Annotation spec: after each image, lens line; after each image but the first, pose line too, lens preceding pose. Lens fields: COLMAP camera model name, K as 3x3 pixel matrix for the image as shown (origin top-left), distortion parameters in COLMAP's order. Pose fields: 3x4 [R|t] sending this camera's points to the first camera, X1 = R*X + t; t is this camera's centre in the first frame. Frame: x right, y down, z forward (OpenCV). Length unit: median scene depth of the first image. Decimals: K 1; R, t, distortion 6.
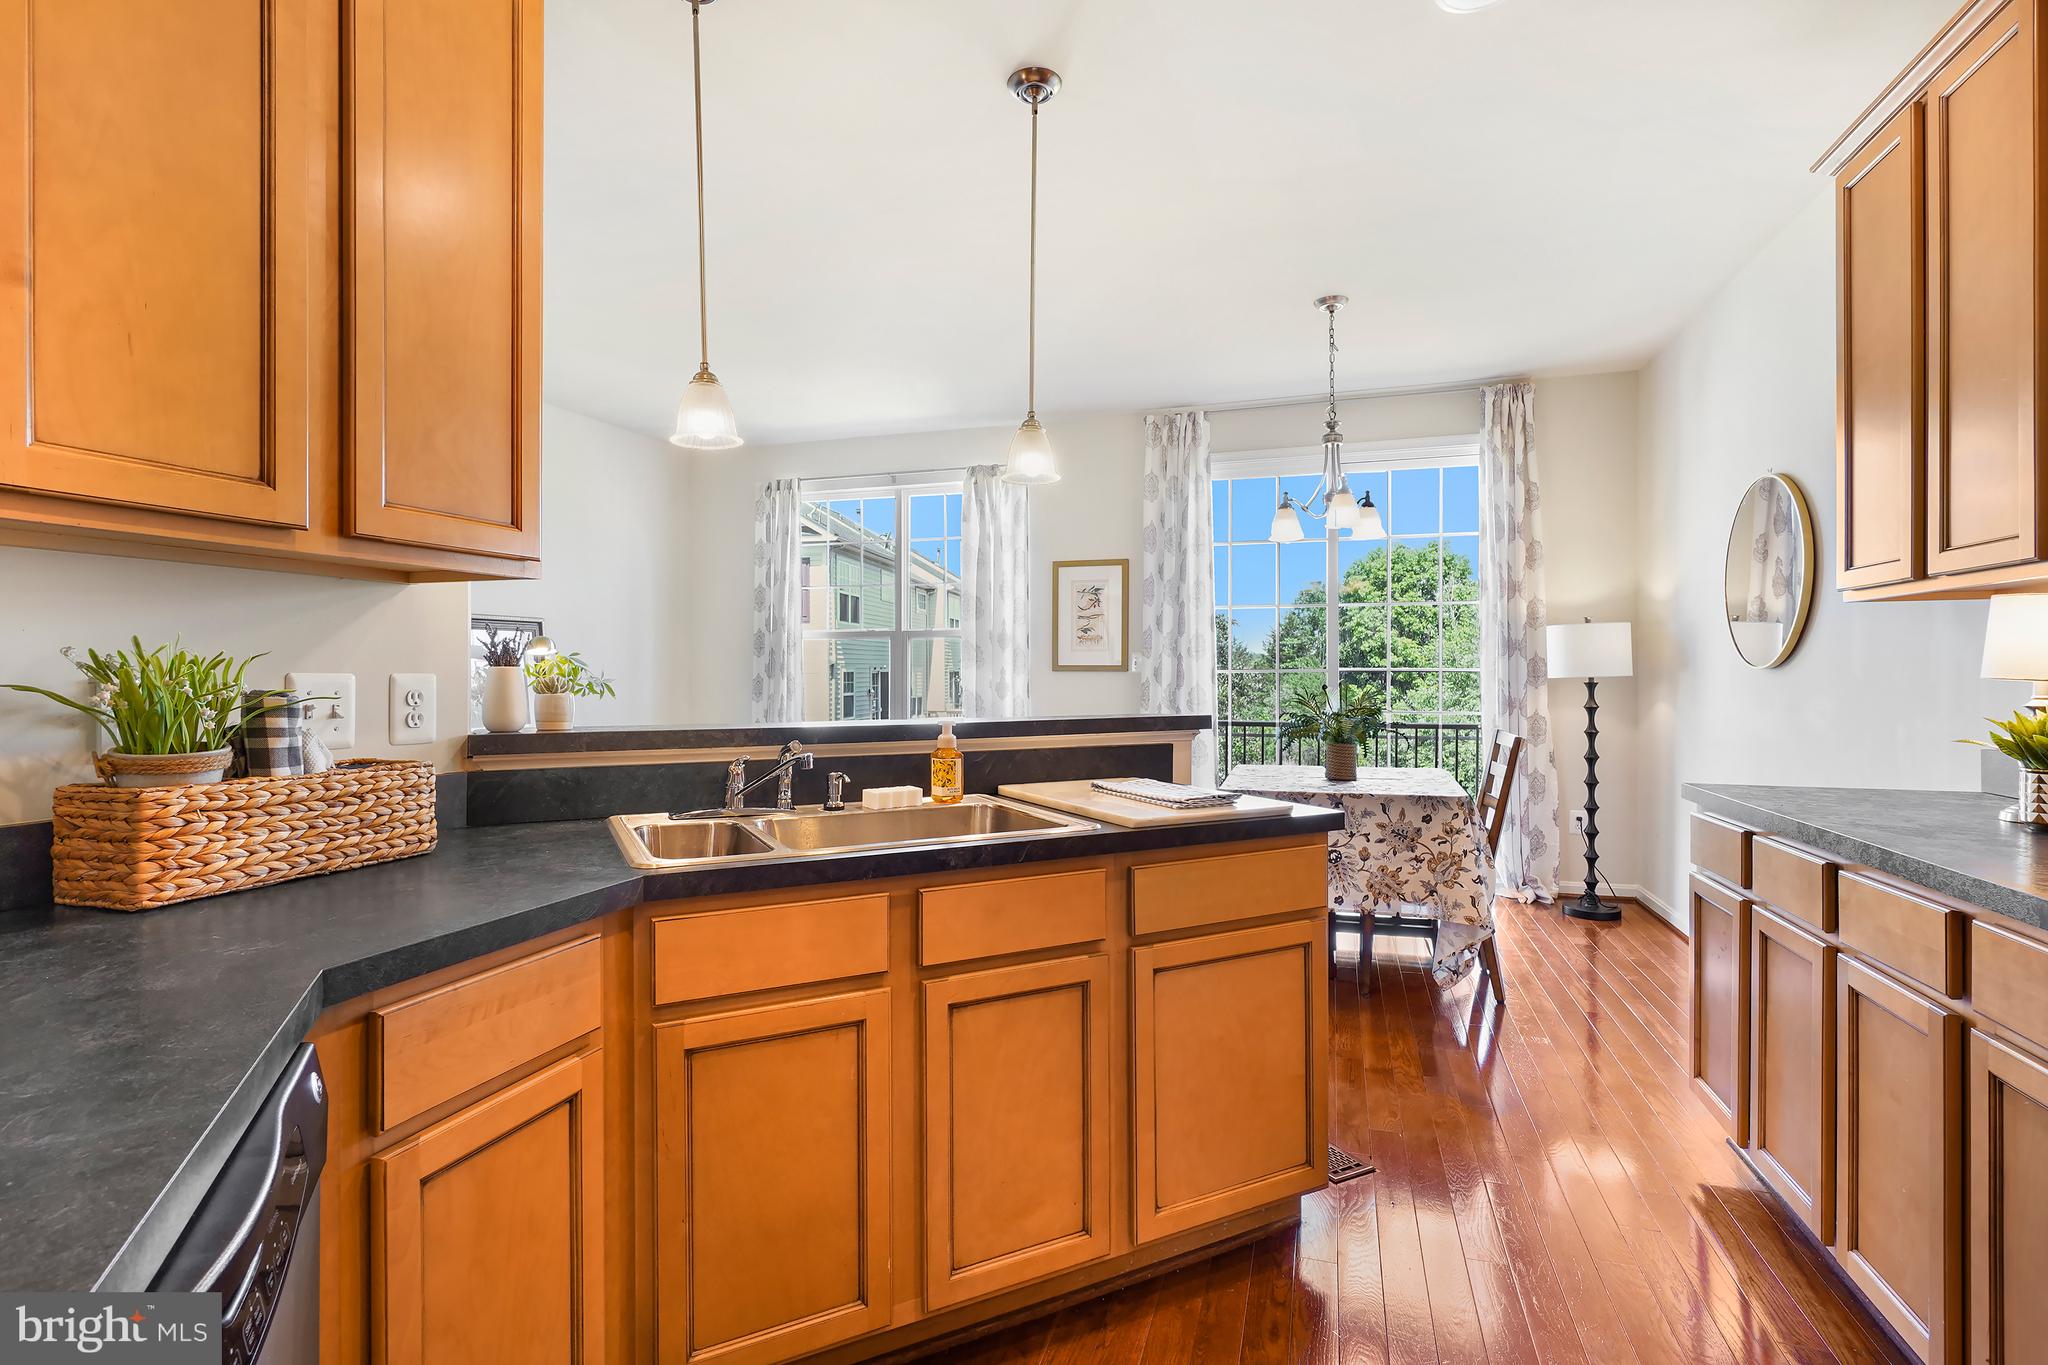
lens RADIAL K [[976.2, 0, 1018.8], [0, 976.2, 670.6], [0, 0, 1]] dist [-0.003469, -0.000054]
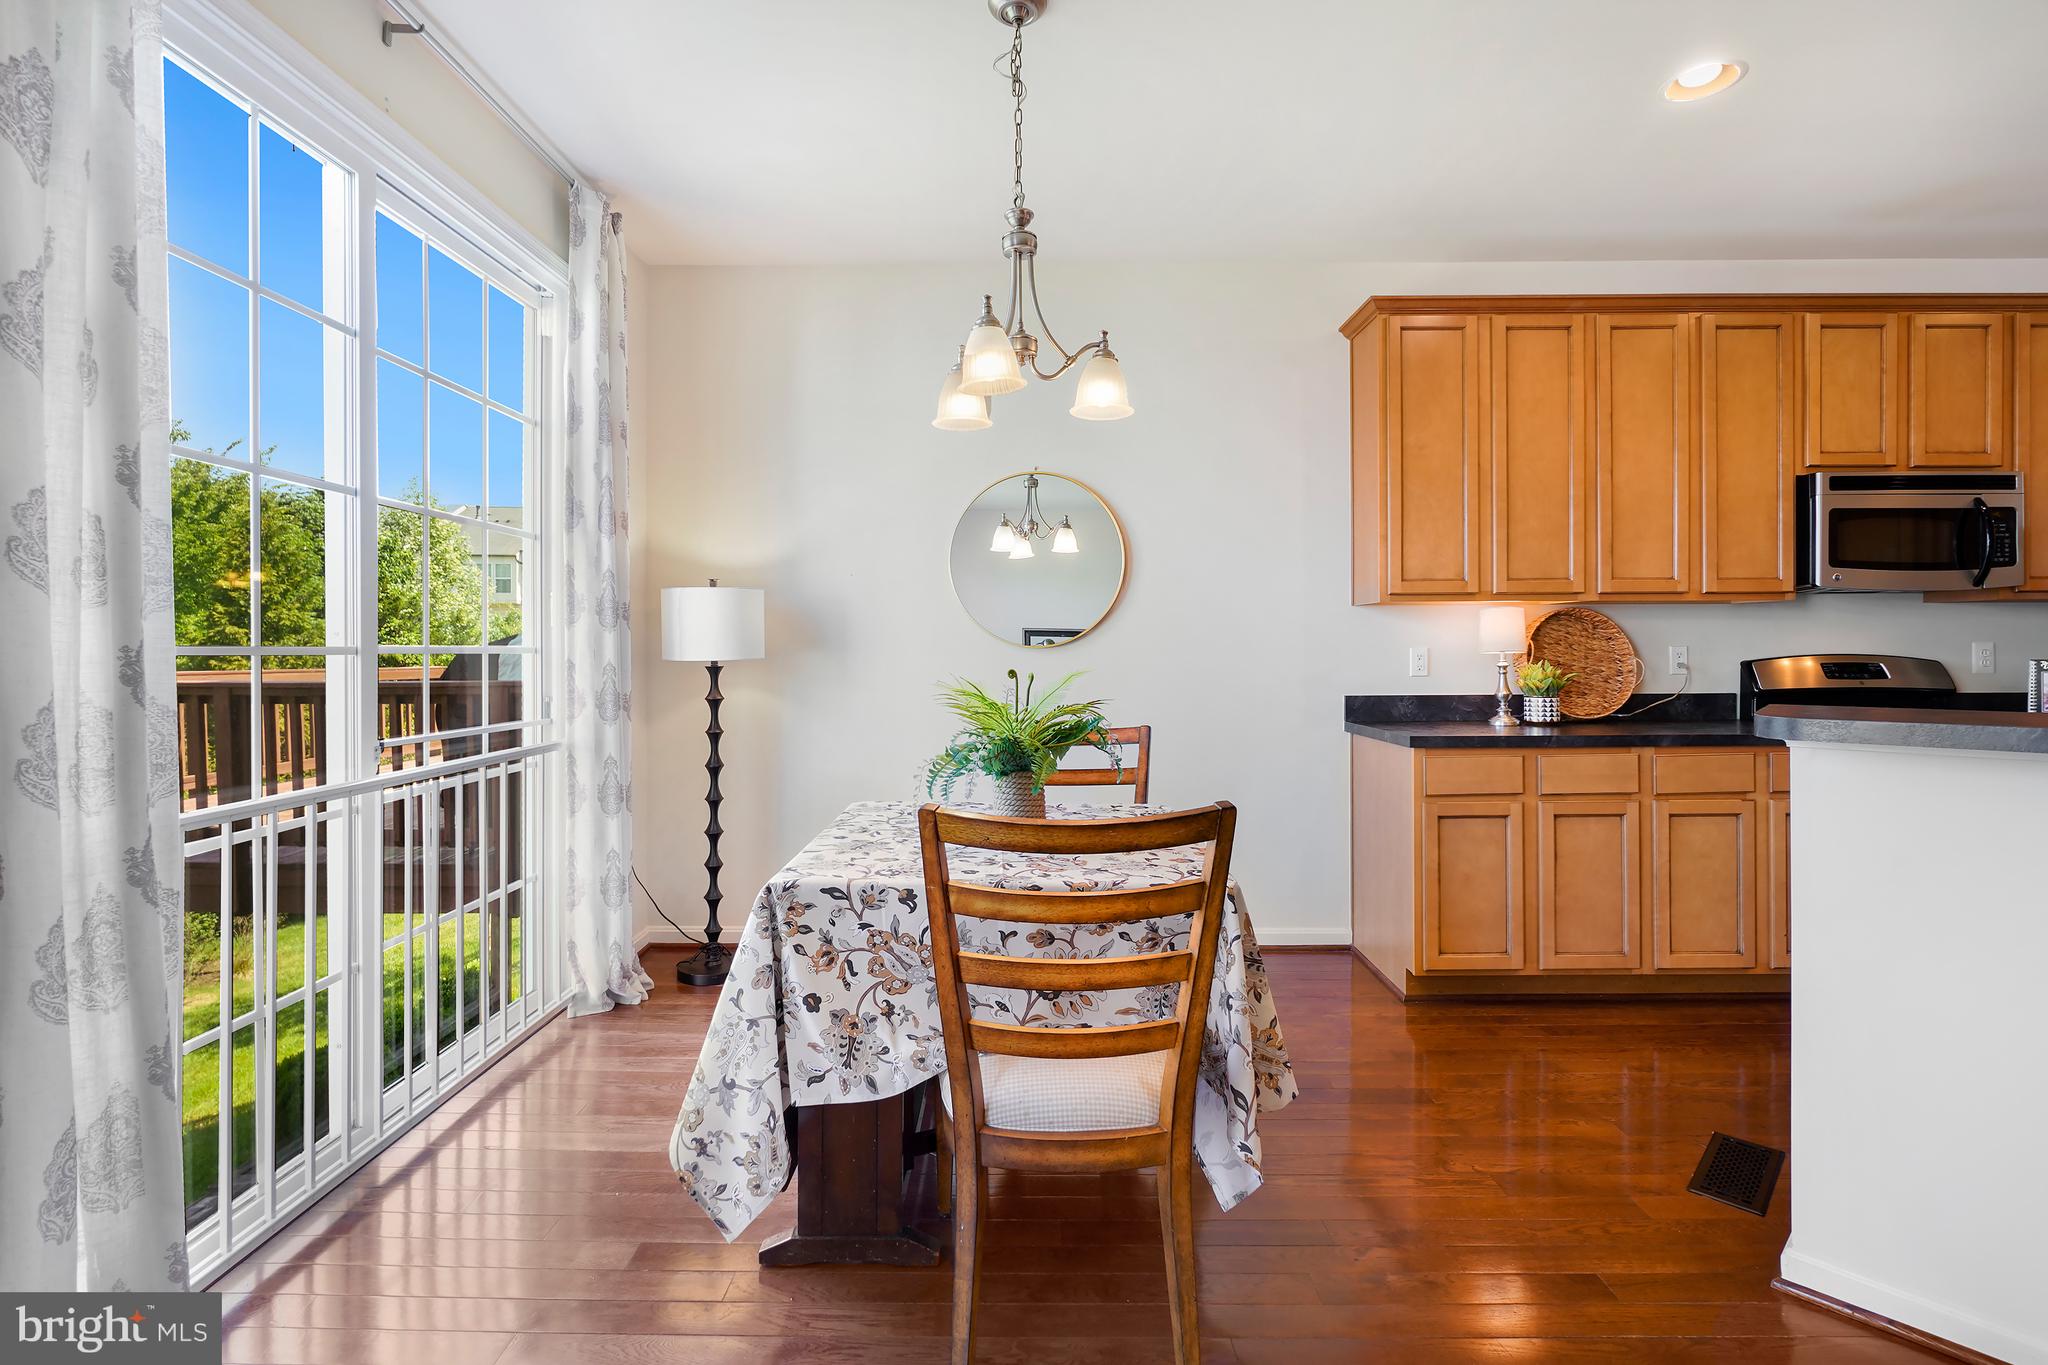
lens RADIAL K [[927.4, 0, 1025.0], [0, 927.4, 651.8], [0, 0, 1]] dist [-0.015418, 0.007844]
pose [[-0.303138, 0.000952, 0.952946, -0.220142], [0.006489, 0.999978, 0.001066, 0.002606], [-0.952925, 0.006507, -0.303137, 1.300890]]
